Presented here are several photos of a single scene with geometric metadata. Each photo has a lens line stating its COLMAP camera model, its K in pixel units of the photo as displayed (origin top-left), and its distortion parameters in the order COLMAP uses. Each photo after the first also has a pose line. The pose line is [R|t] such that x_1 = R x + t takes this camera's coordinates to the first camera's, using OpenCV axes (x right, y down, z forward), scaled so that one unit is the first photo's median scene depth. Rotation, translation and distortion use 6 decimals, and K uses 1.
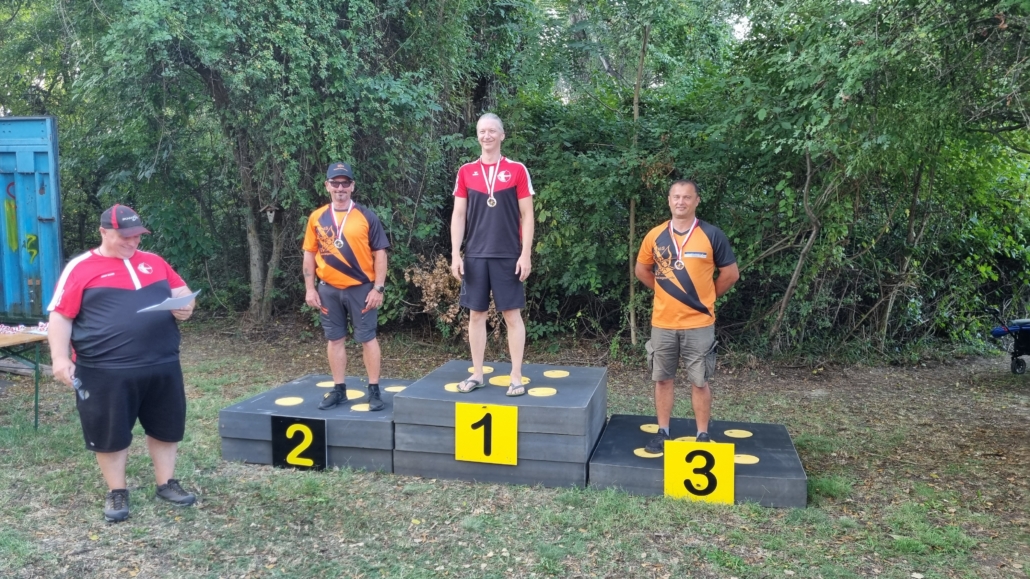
lens RADIAL K [[752.7, 0, 518.3], [0, 752.7, 295.7], [0, 0, 1]] dist [0.062131, -0.041457]
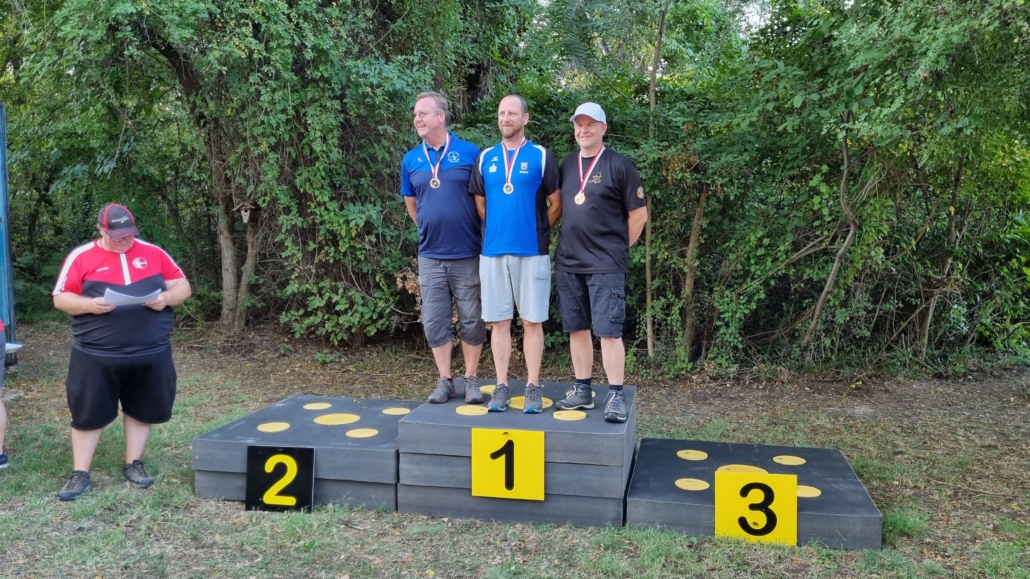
lens RADIAL K [[797.6, 0, 522.3], [0, 797.6, 288.8], [0, 0, 1]] dist [0.058105, -0.038590]
pose [[0.999664, -0.003834, 0.025644, -0.027325], [0.004229, 0.999873, -0.015357, -0.002336], [-0.025582, 0.015460, 0.999553, 0.047992]]
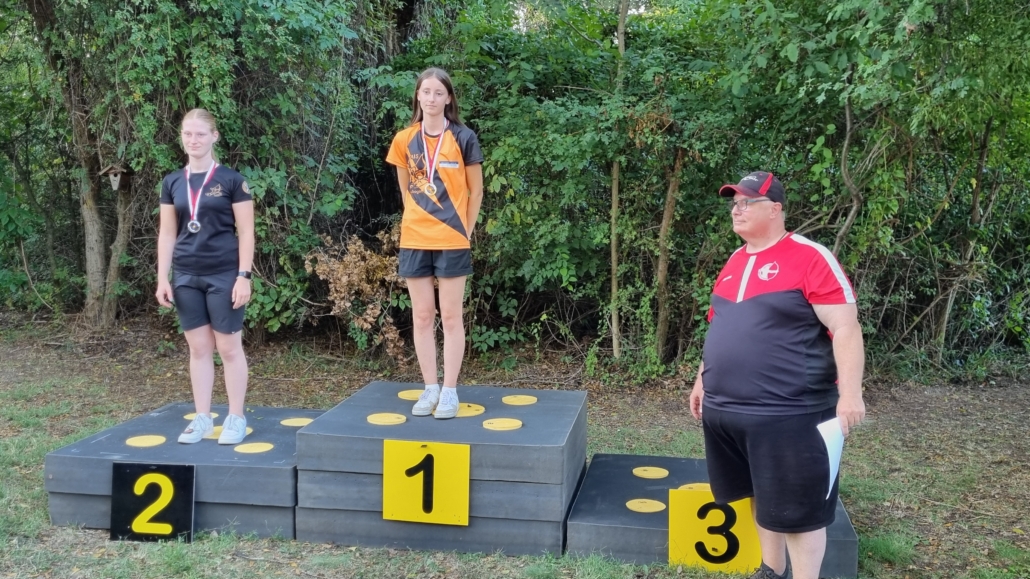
lens RADIAL K [[1007.0, 0, 517.4], [0, 1007.0, 294.5], [0, 0, 1]] dist [0.055354, -0.024761]
pose [[0.997854, 0.000094, 0.065485, -0.010461], [-0.000373, 0.999991, 0.004252, -0.001644], [-0.065484, -0.004267, 0.997845, 0.015032]]
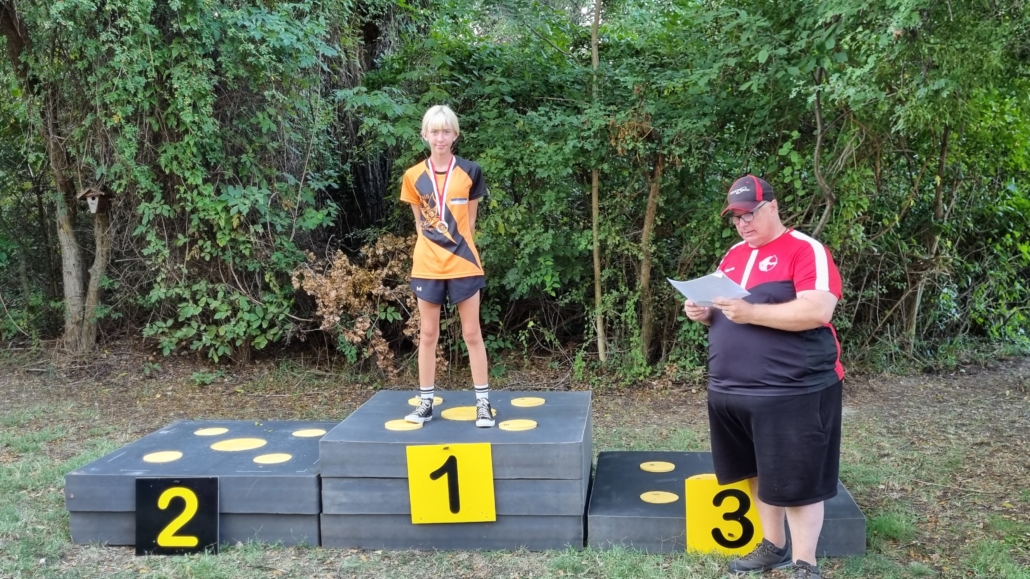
lens RADIAL K [[1008.7, 0, 524.3], [0, 1008.7, 299.4], [0, 0, 1]] dist [0.052468, -0.020993]
pose [[0.992381, -0.035373, 0.118020, -0.046346], [0.035987, 0.999348, -0.003075, 0.003180], [-0.117834, 0.007298, 0.993006, -0.001819]]
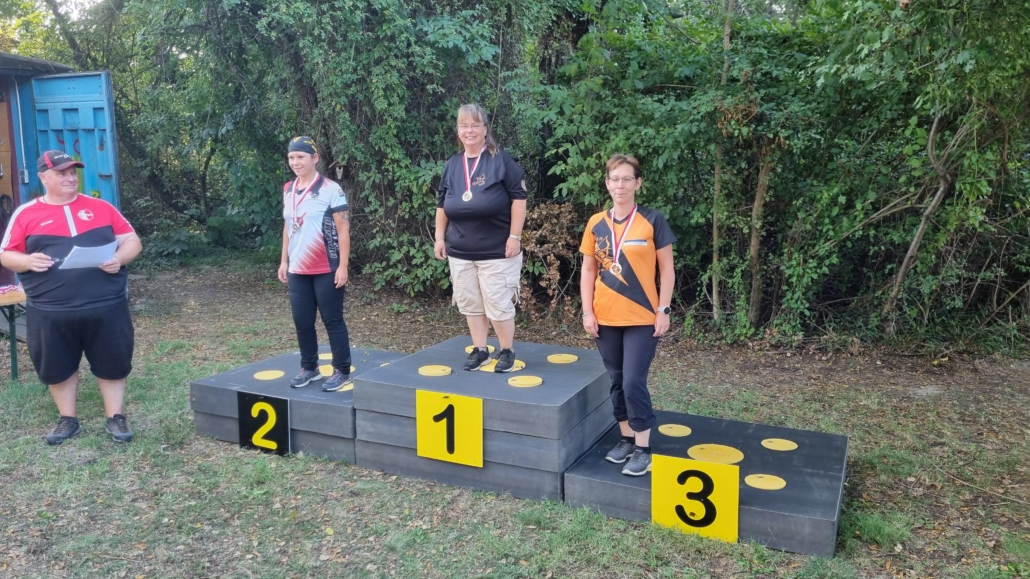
lens RADIAL K [[755.7, 0, 521.1], [0, 755.7, 293.9], [0, 0, 1]] dist [0.069968, -0.058235]
pose [[0.978839, 0.028754, -0.202600, 0.119025], [-0.017811, 0.998293, 0.055631, -0.010014], [0.203853, -0.050845, 0.977680, 0.111272]]
